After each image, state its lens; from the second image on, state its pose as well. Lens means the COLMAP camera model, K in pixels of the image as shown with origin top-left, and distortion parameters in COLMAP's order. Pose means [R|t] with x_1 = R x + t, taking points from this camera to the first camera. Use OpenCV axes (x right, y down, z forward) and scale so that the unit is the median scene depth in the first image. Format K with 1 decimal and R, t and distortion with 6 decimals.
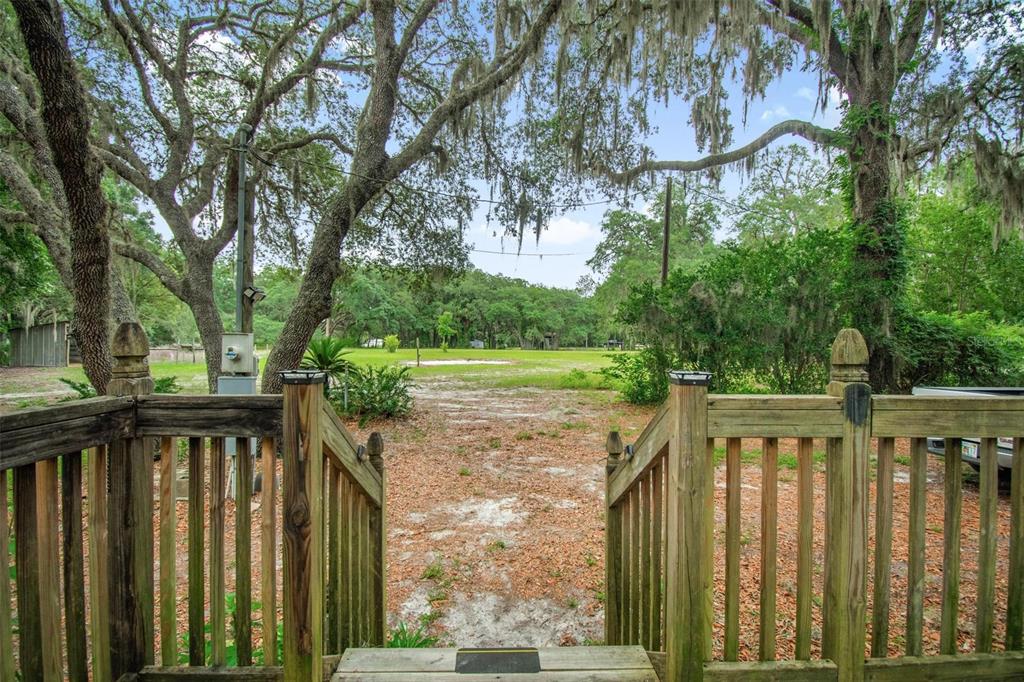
lens RADIAL K [[491.1, 0, 505.1], [0, 491.1, 347.8], [0, 0, 1]] dist [-0.003324, -0.000071]
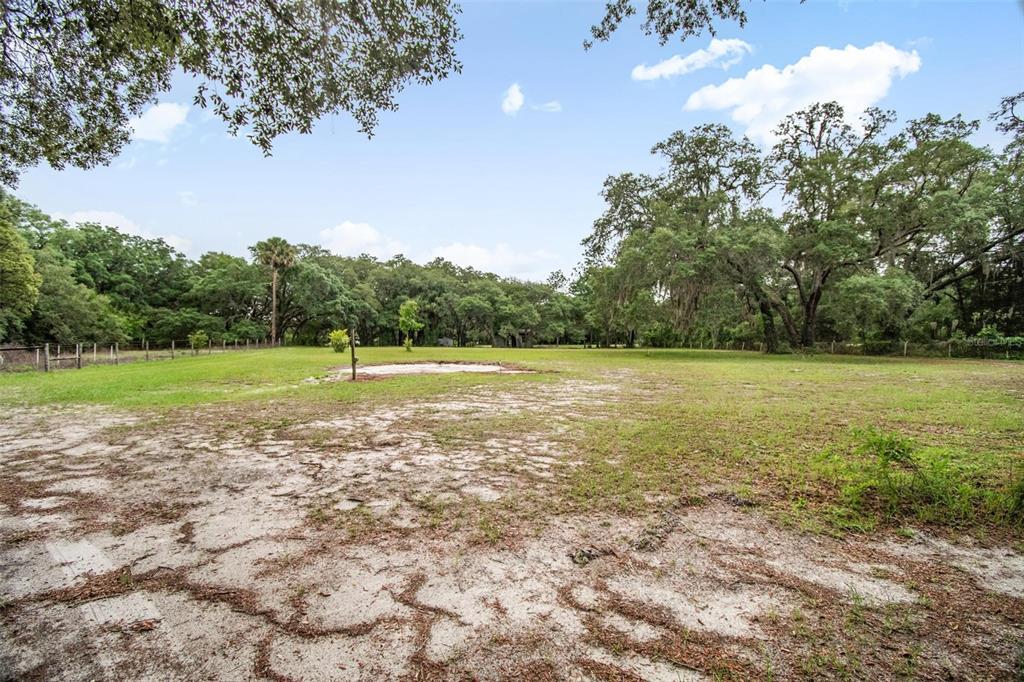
lens RADIAL K [[463.2, 0, 505.2], [0, 463.2, 341.2], [0, 0, 1]] dist [0.000200, -0.006838]
pose [[0.997239, -0.002518, 0.074216, -0.022529], [0.003208, 0.999953, -0.009183, -0.000091], [-0.074190, 0.009396, 0.997200, 0.239519]]
